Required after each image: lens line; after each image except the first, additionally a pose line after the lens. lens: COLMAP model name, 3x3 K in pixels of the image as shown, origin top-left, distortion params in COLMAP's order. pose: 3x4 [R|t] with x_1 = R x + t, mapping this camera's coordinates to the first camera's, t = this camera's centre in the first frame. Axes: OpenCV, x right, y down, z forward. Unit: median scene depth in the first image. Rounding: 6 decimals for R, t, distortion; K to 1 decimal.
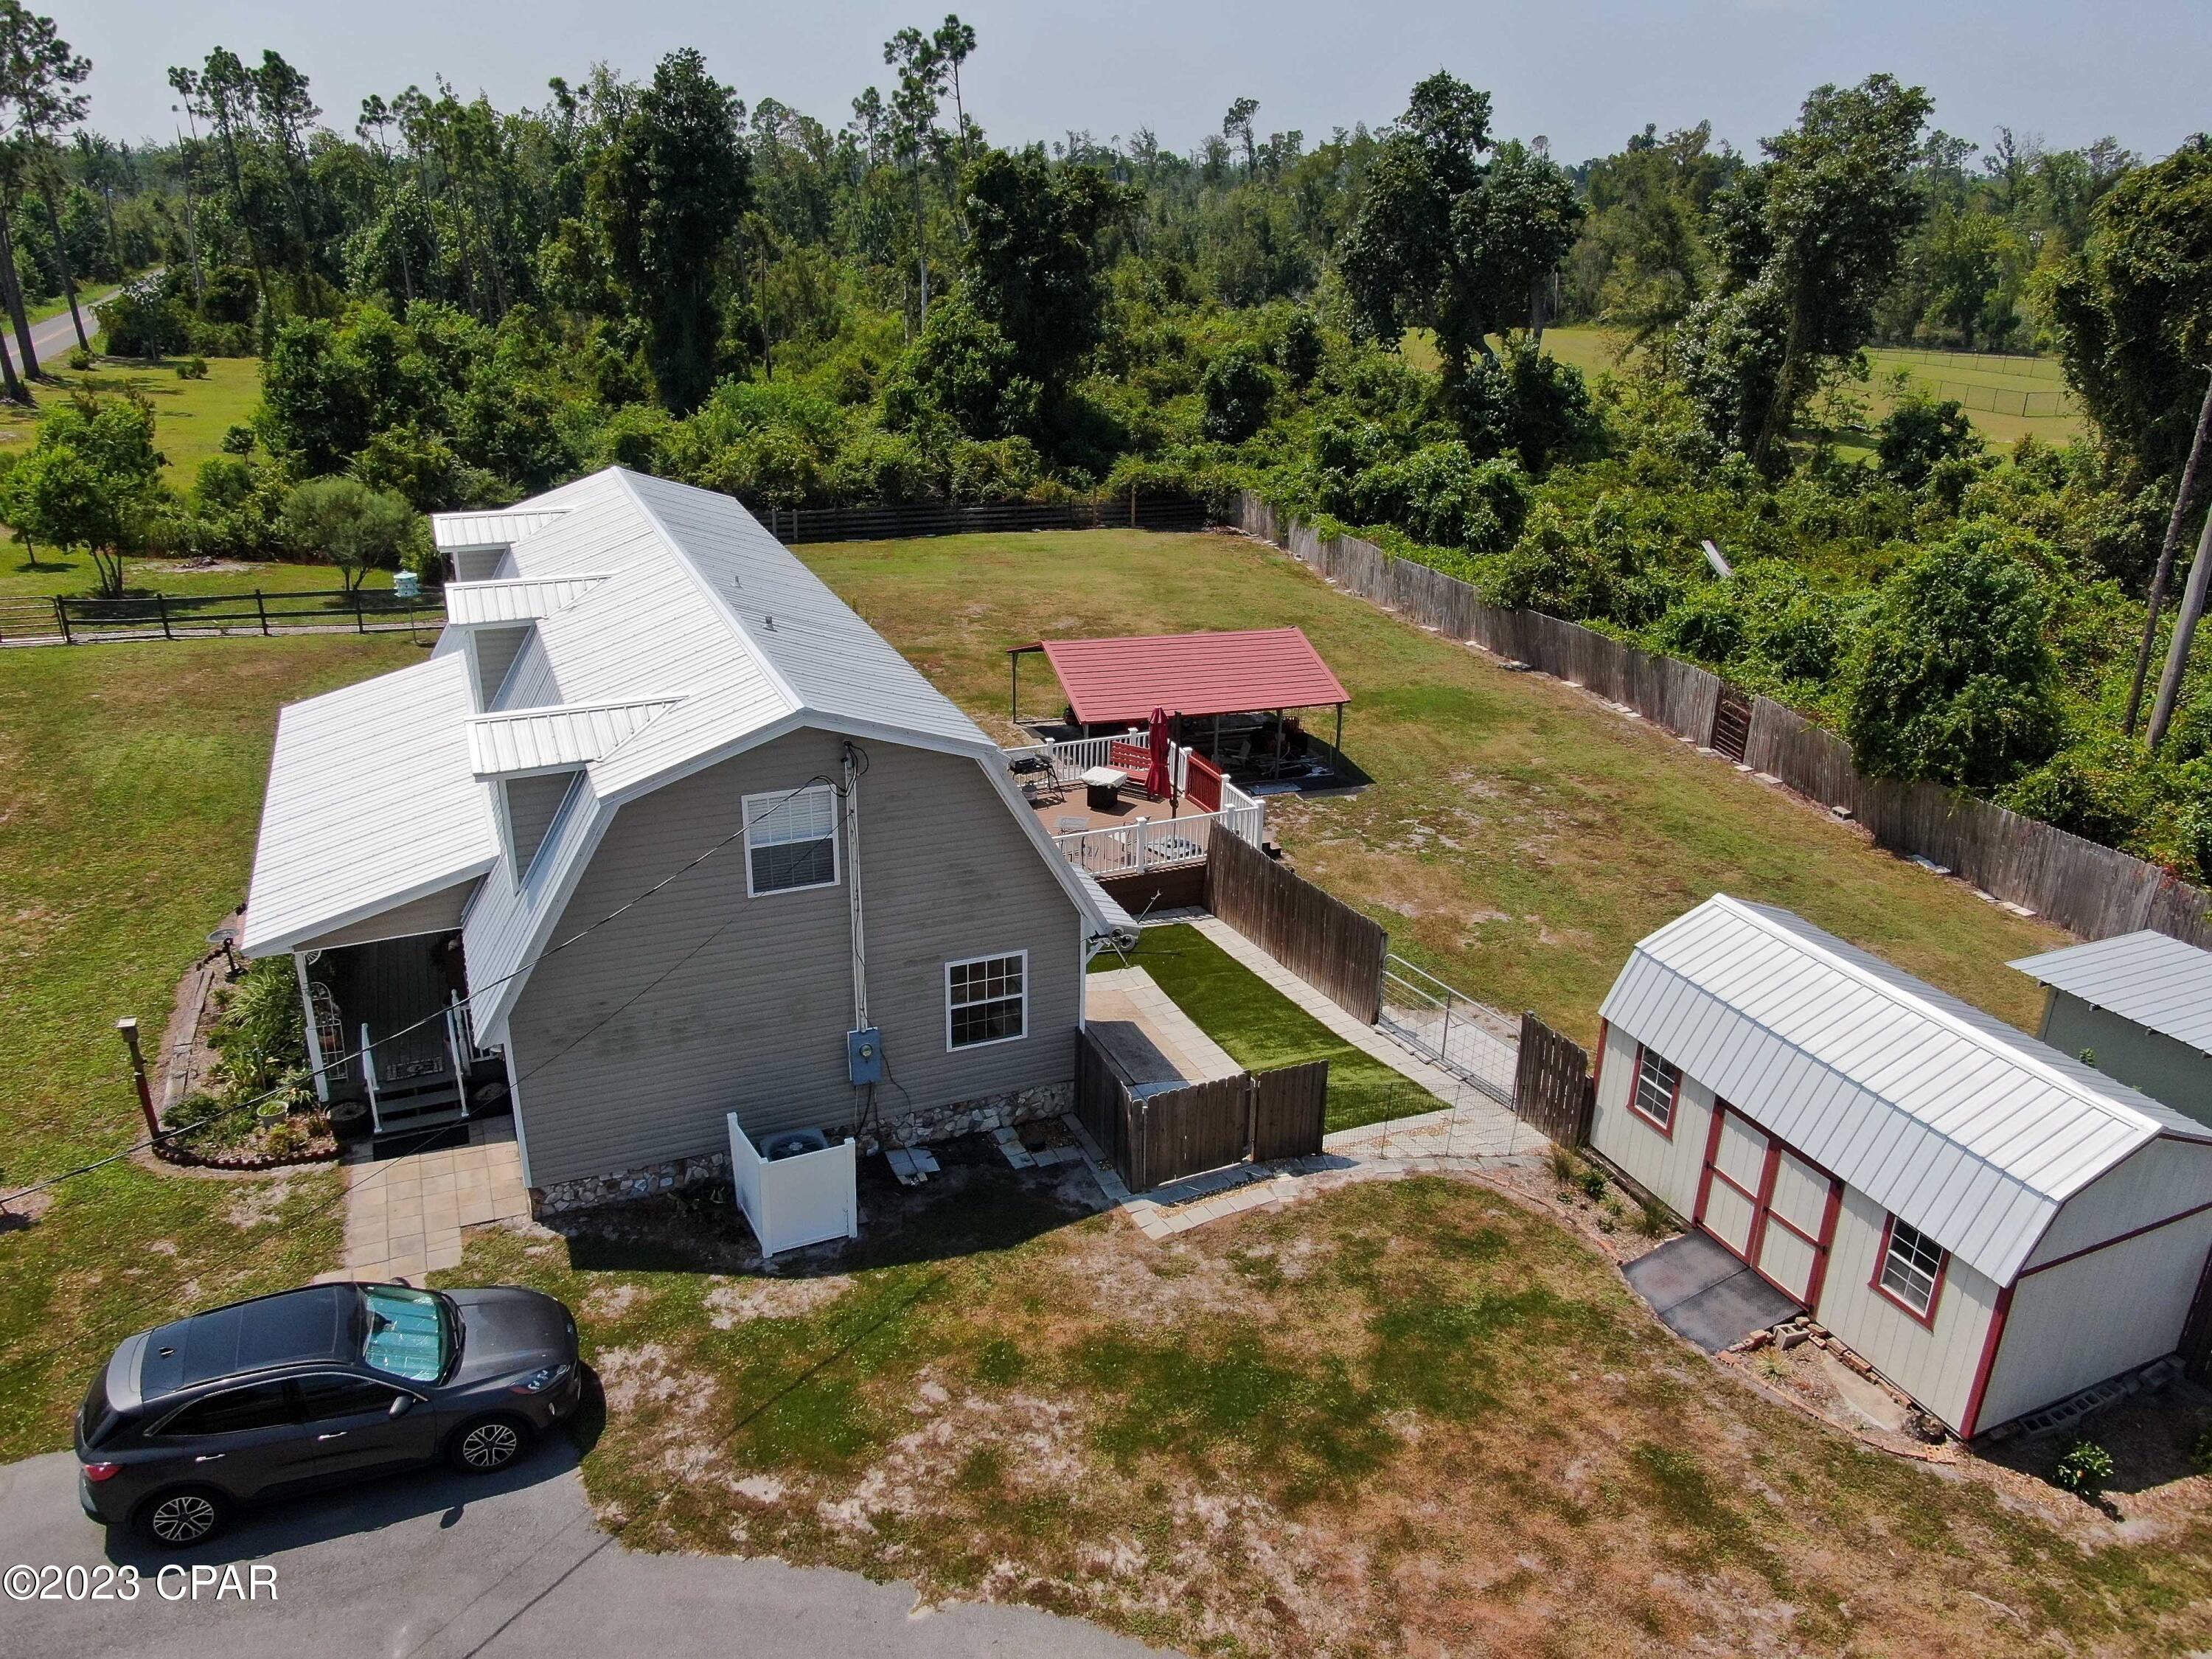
lens RADIAL K [[1582.3, 0, 1106.0], [0, 1582.3, 829.5], [0, 0, 1]] dist [-0.018209, 0.005168]
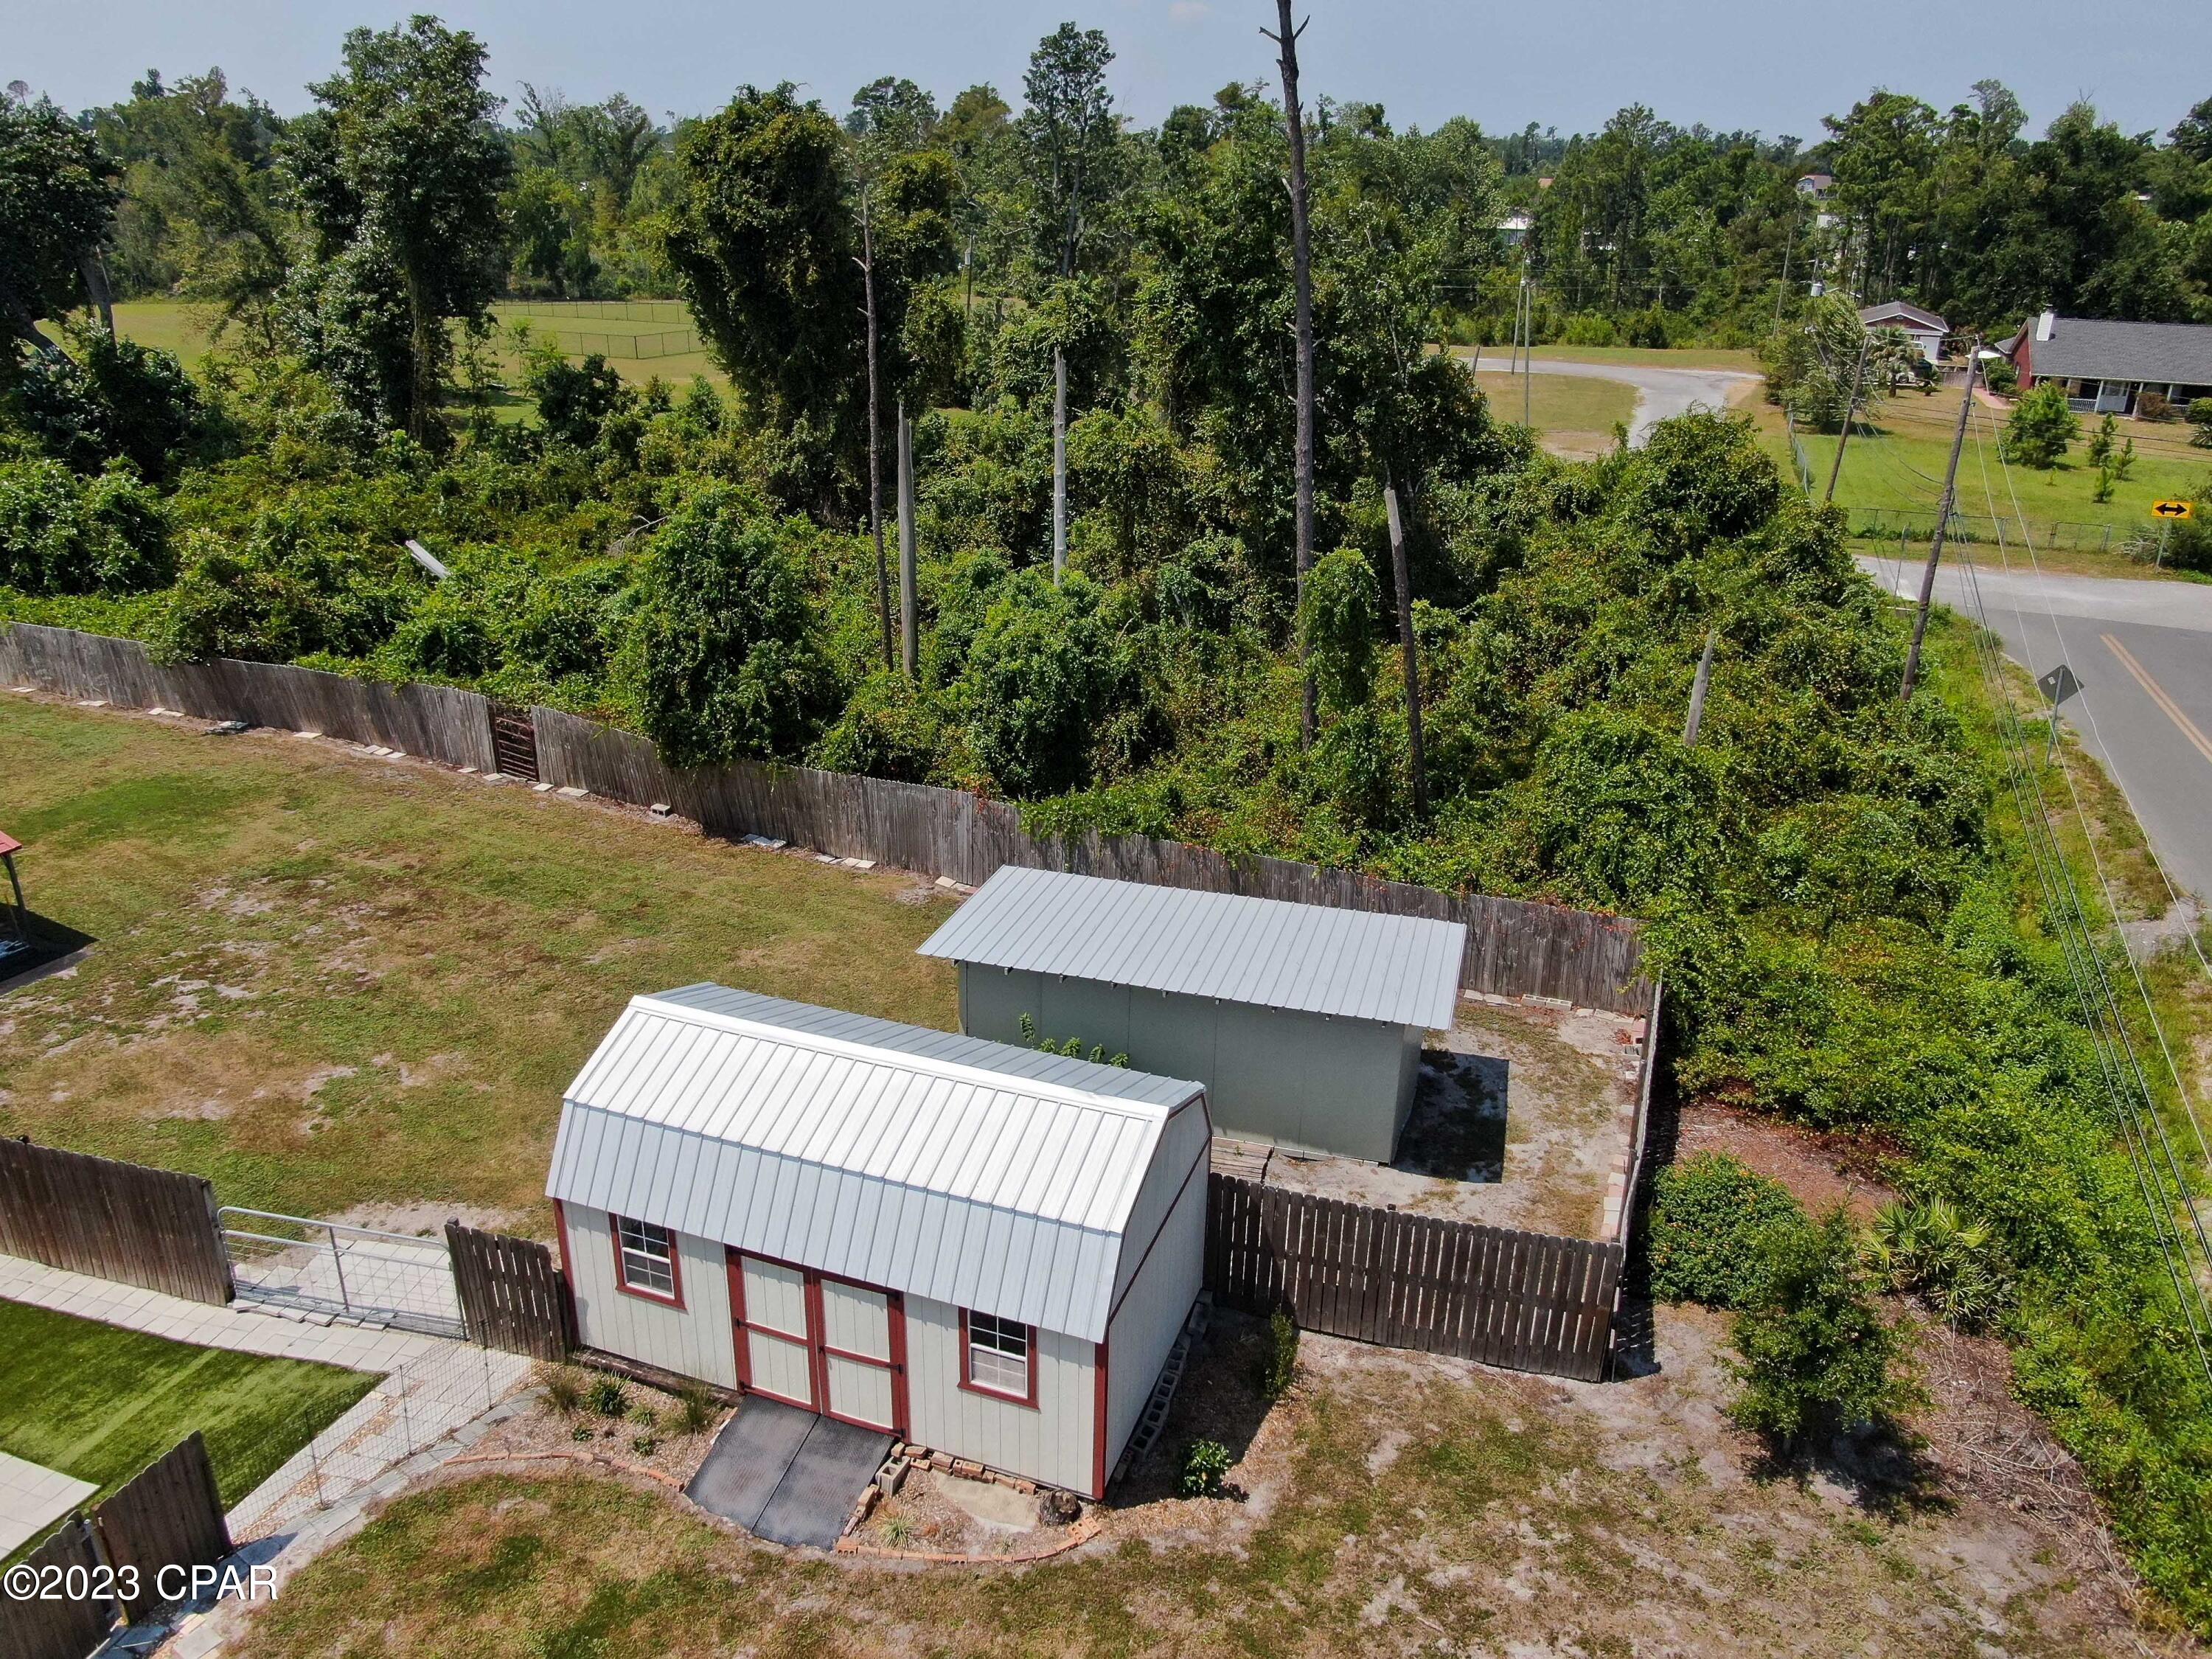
lens RADIAL K [[1582.3, 0, 1106.0], [0, 1582.3, 829.5], [0, 0, 1]] dist [-0.018209, 0.005168]
pose [[0.689925, -0.281321, 0.666980, 0.018446], [0.264429, 0.955663, 0.129557, -0.048072], [-0.673855, 0.086984, 0.733725, 0.126058]]
